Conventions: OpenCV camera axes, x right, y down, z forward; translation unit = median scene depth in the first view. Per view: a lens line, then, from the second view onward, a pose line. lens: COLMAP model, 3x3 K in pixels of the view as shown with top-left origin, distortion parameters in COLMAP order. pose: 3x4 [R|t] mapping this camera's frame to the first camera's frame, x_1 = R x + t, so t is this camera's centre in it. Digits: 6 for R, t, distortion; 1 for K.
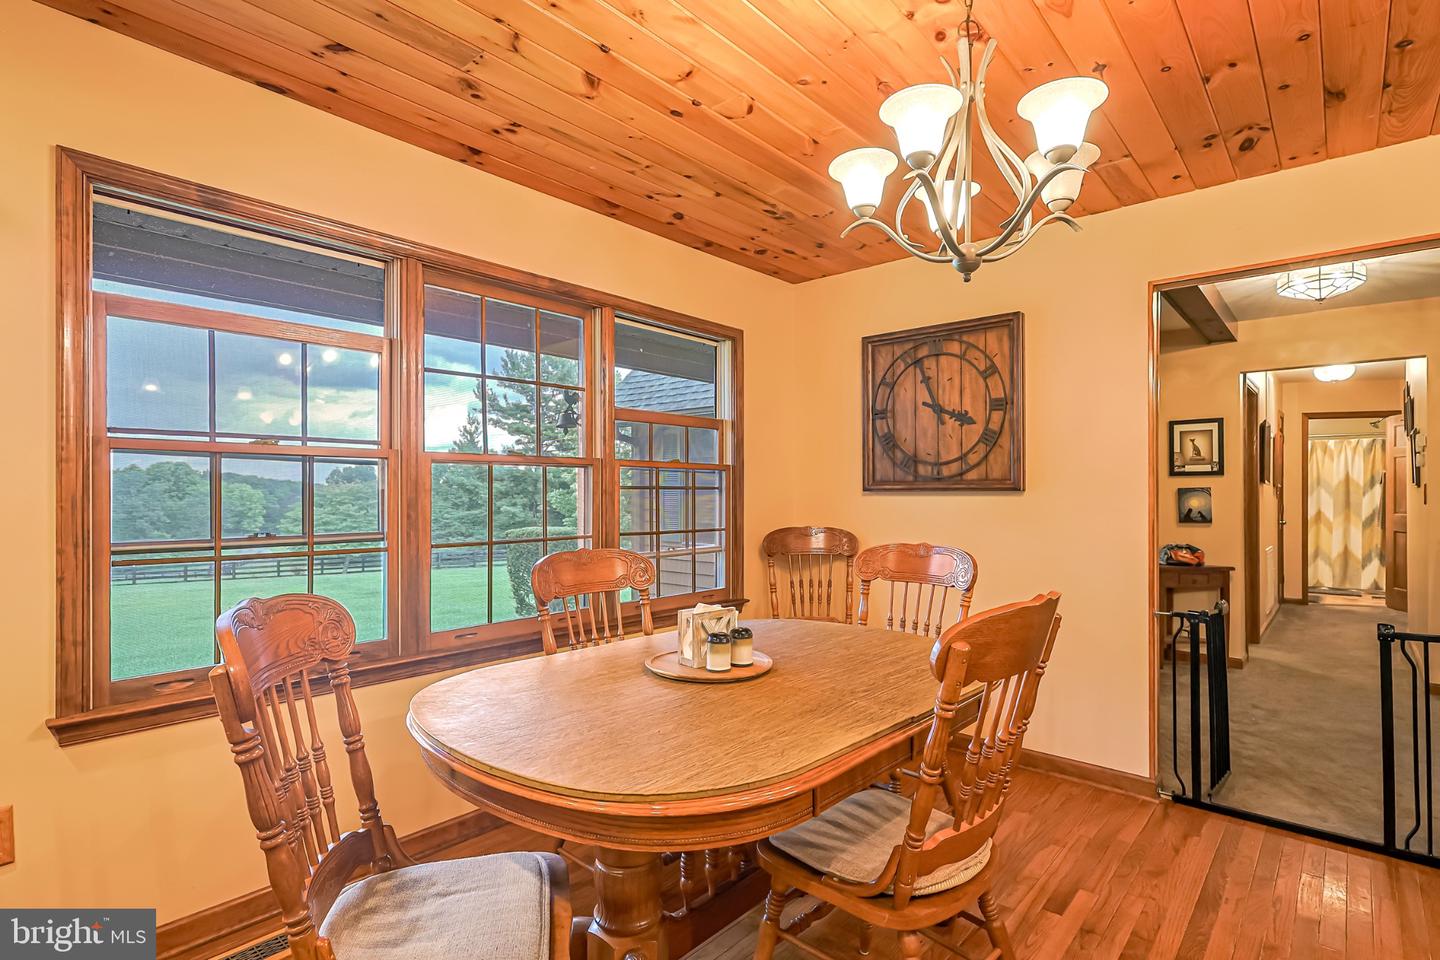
lens RADIAL K [[714.8, 0, 726.1], [0, 714.8, 489.7], [0, 0, 1]] dist [-0.002174, 0.002682]
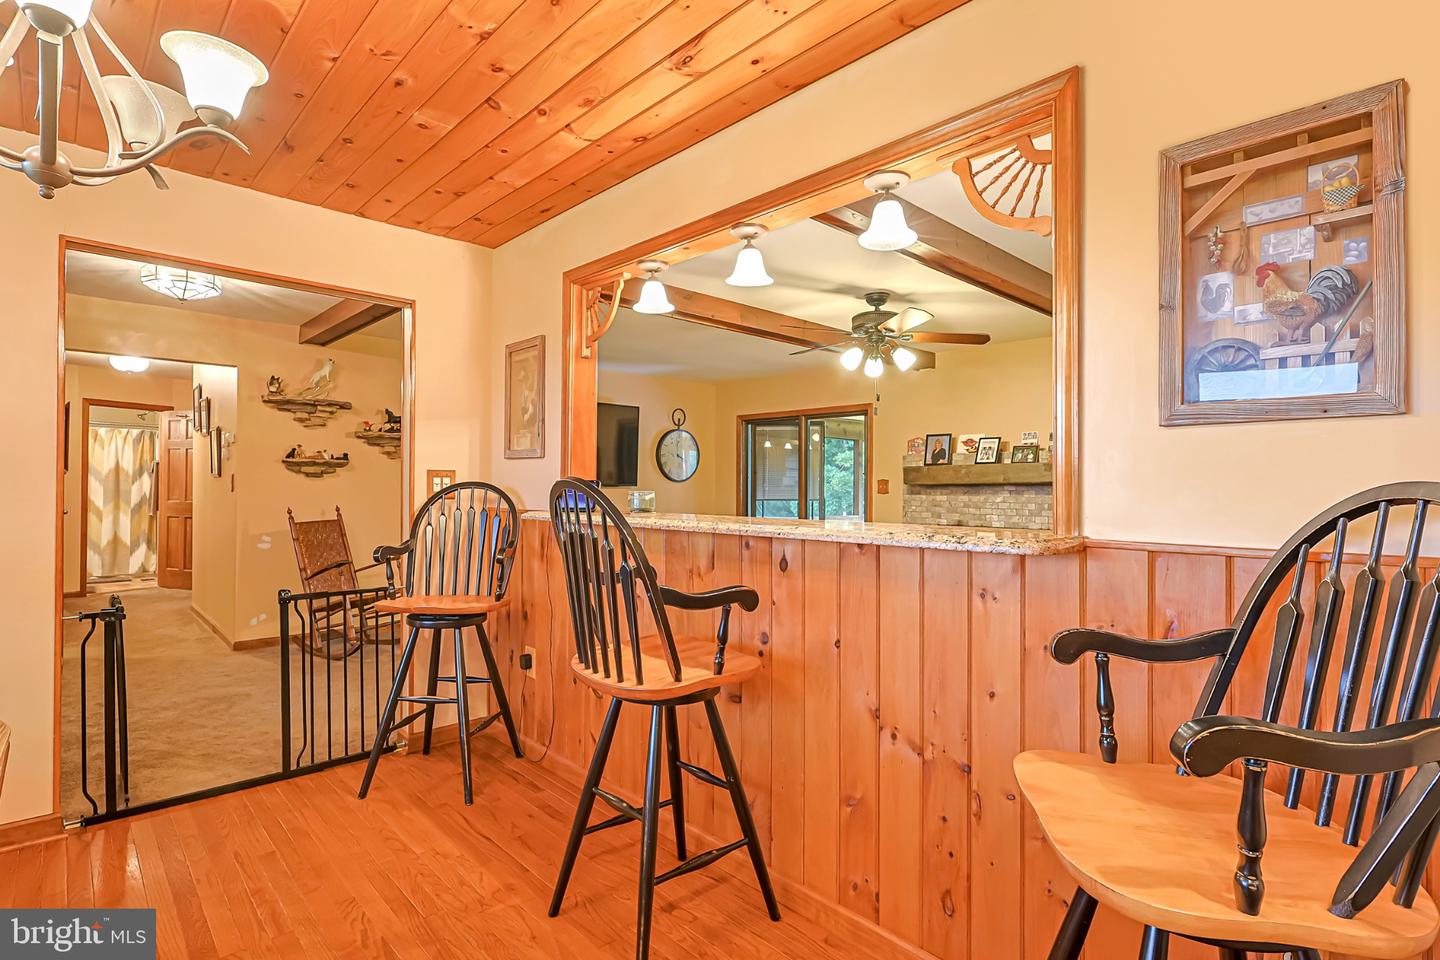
lens RADIAL K [[714.8, 0, 718.3], [0, 714.8, 473.2], [0, 0, 1]] dist [-0.002174, 0.002682]
pose [[0.103785, 0.016489, 0.994463, -0.193780], [-0.009709, 0.999832, -0.015565, 0.001359], [-0.994552, -0.008040, 0.103928, 0.127482]]
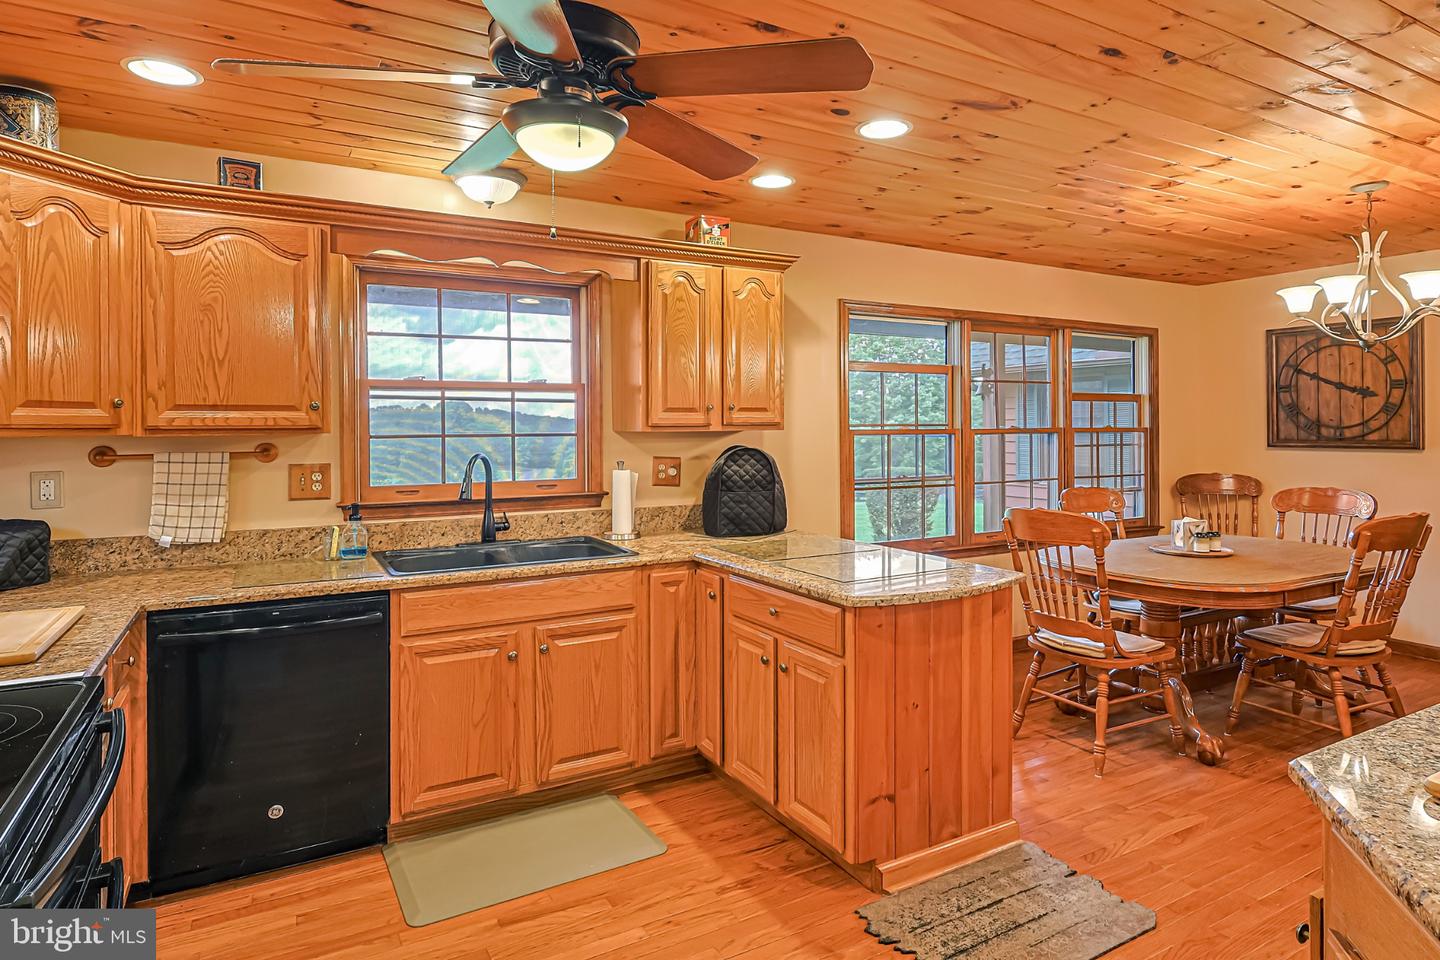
lens RADIAL K [[757.0, 0, 673.0], [0, 757.0, 432.9], [0, 0, 1]] dist [-0.012248, 0.002731]
pose [[0.912479, -0.008676, -0.409031, -0.249882], [0.013528, 0.999868, 0.008972, -0.052899], [0.408899, -0.013721, 0.912476, -0.736732]]
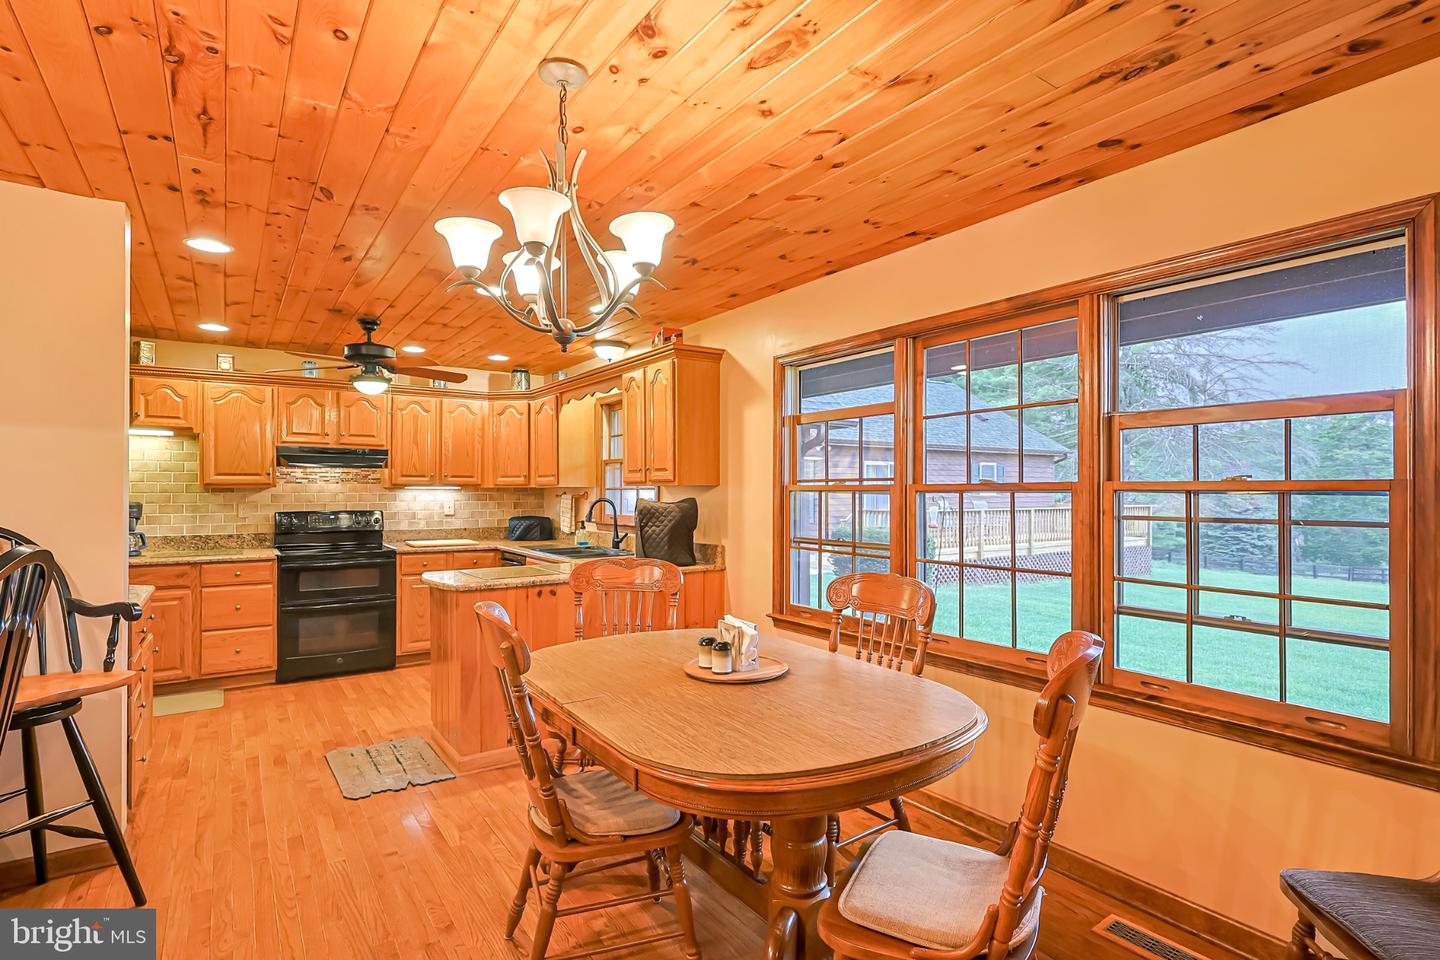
lens RADIAL K [[714.8, 0, 719.4], [0, 714.8, 486.3], [0, 0, 1]] dist [-0.002174, 0.002682]
pose [[-0.247668, -0.006670, -0.968822, 0.772407], [0.002104, 0.999970, -0.007422, -0.036243], [0.968843, -0.003876, -0.247647, 0.851284]]
